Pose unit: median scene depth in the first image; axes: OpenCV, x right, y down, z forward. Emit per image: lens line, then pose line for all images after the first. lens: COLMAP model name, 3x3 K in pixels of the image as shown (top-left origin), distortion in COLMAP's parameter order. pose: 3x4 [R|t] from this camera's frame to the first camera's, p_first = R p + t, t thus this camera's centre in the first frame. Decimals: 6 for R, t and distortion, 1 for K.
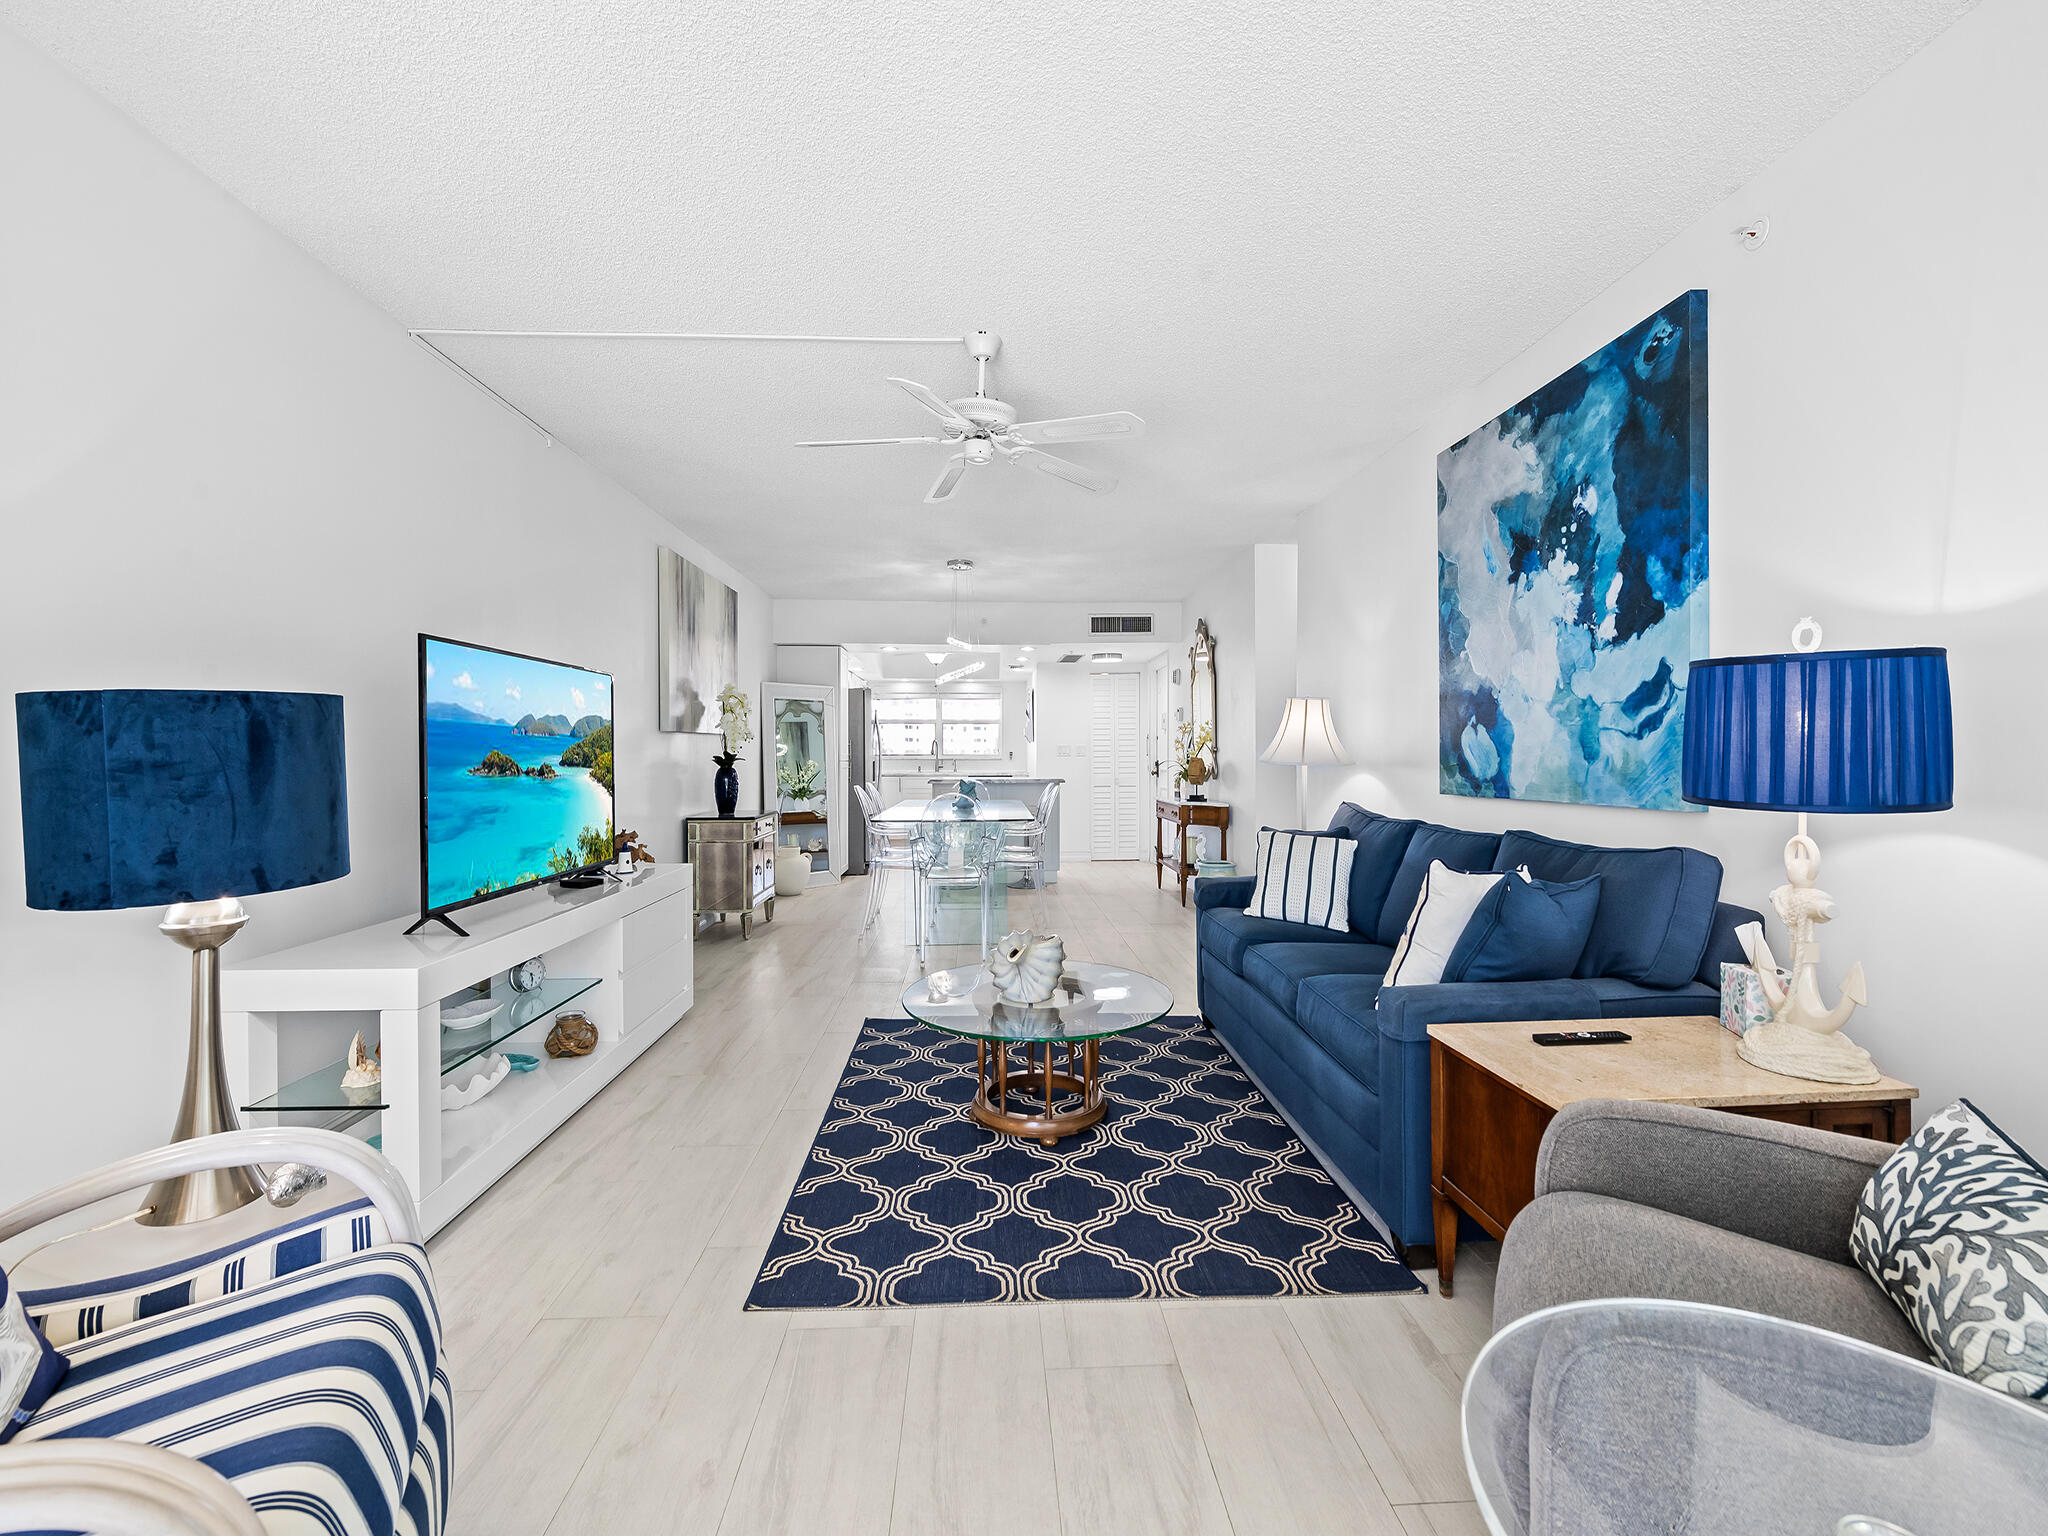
lens RADIAL K [[853.1, 0, 1027.6], [0, 853.1, 763.5], [0, 0, 1]] dist [-0.001350, -0.000874]
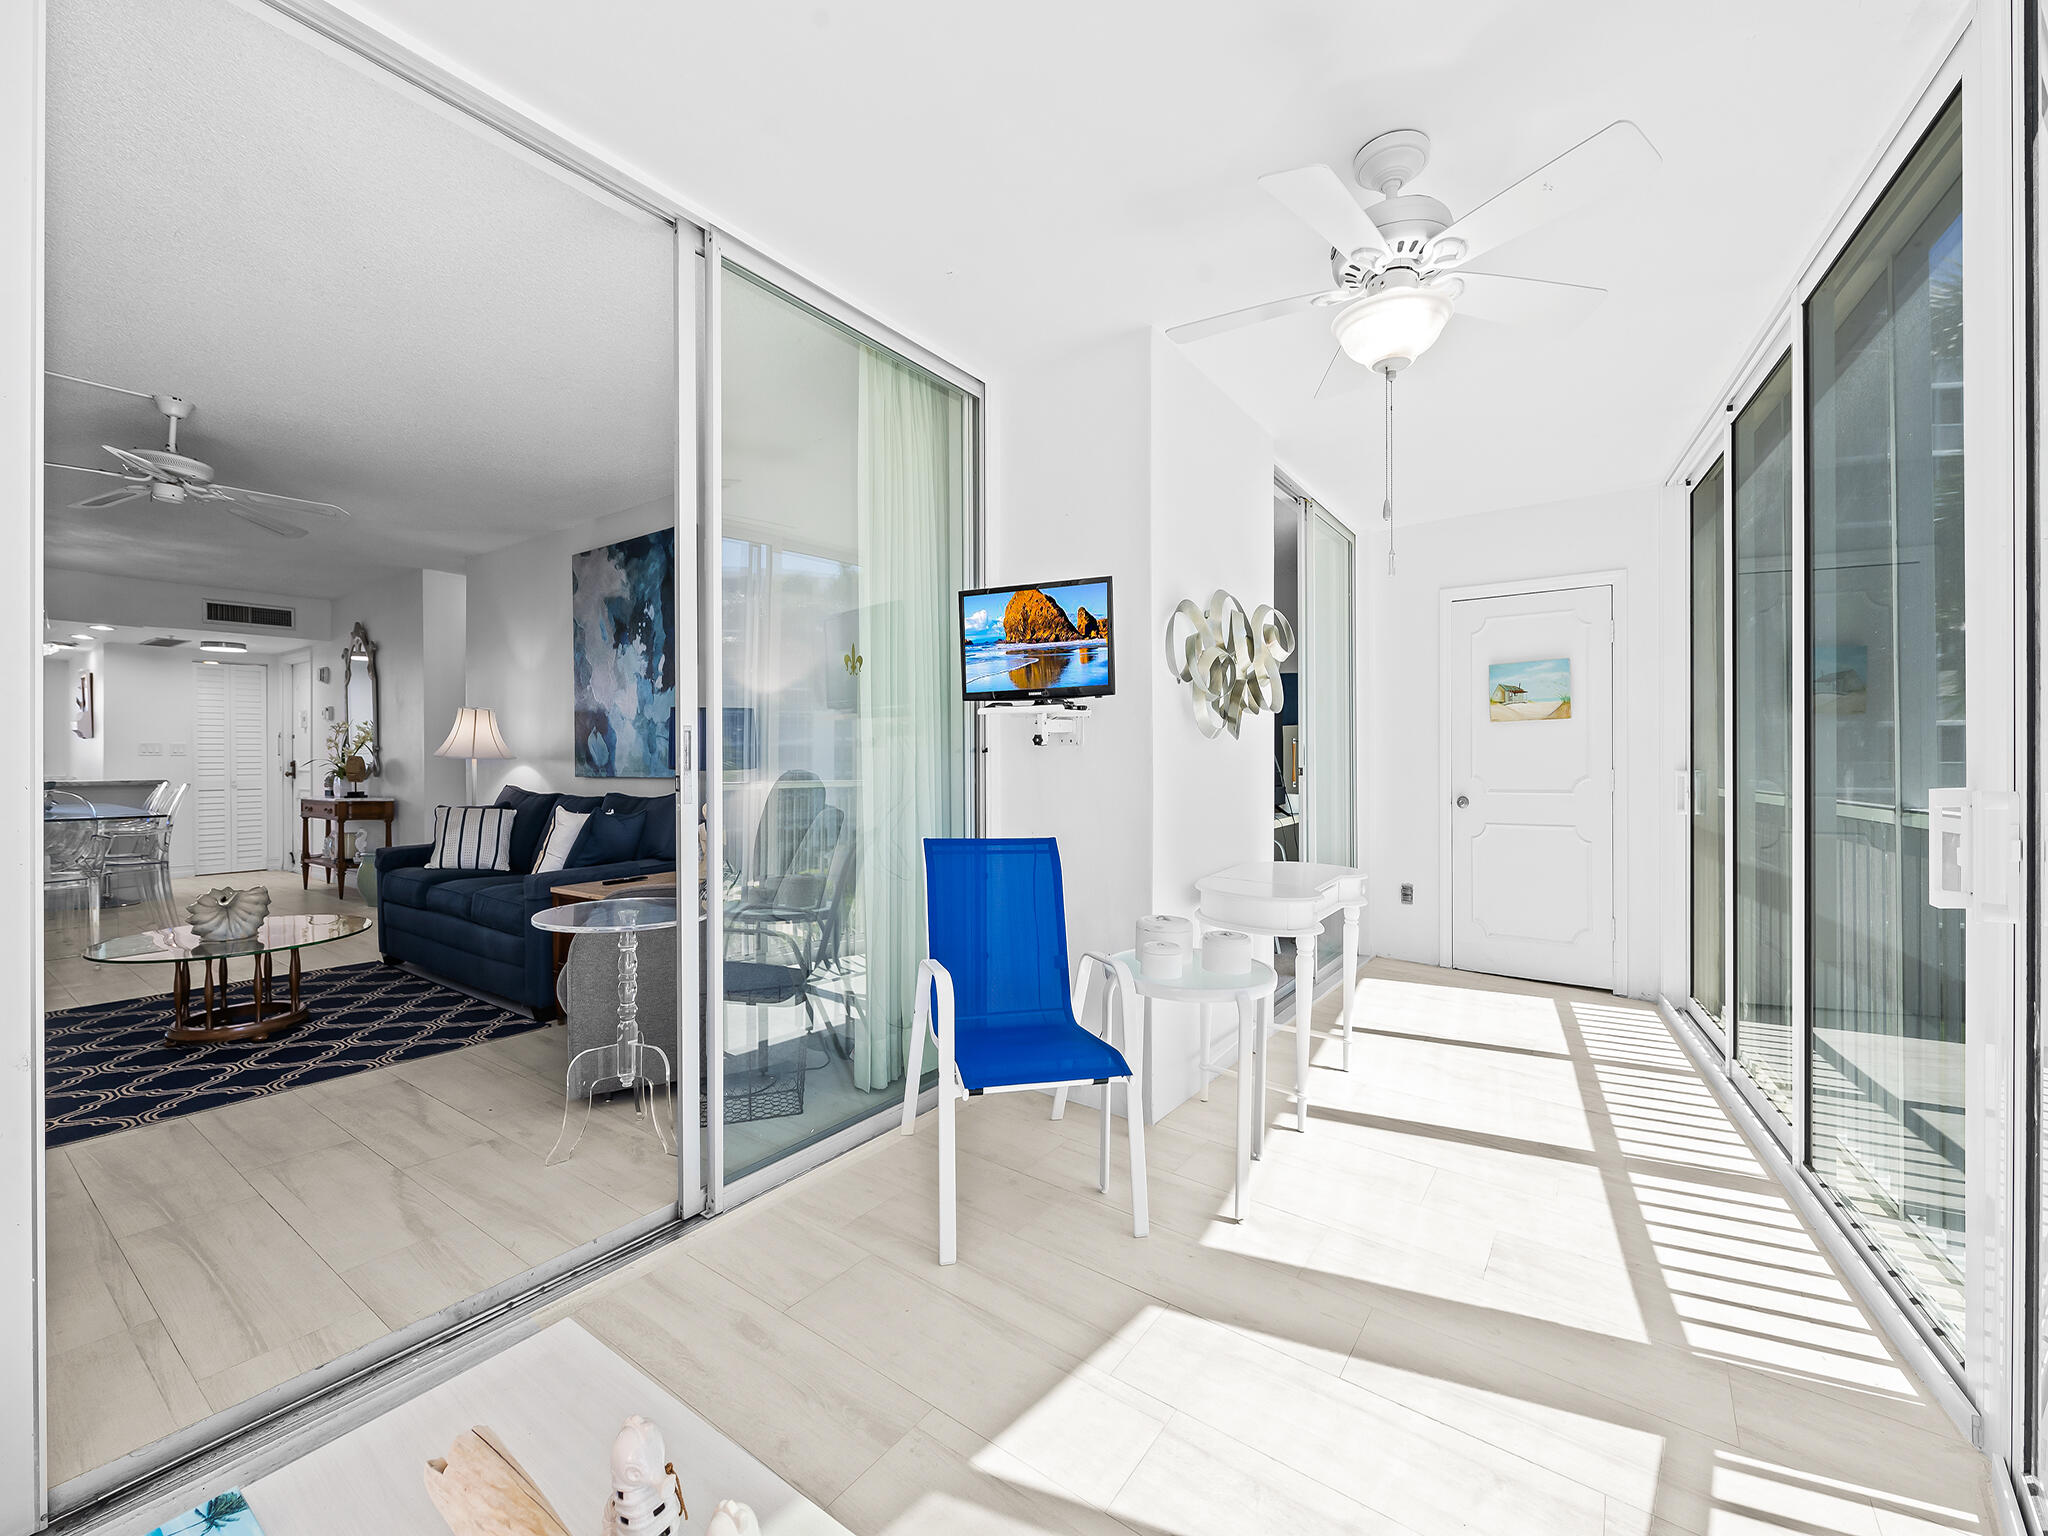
lens RADIAL K [[853.1, 0, 1027.6], [0, 853.1, 763.5], [0, 0, 1]] dist [-0.001350, -0.000874]
pose [[0.625569, -0.001534, 0.780167, -0.212499], [0.006743, 0.999971, -0.003441, 0.023830], [-0.780140, 0.007414, 0.625562, -0.620331]]
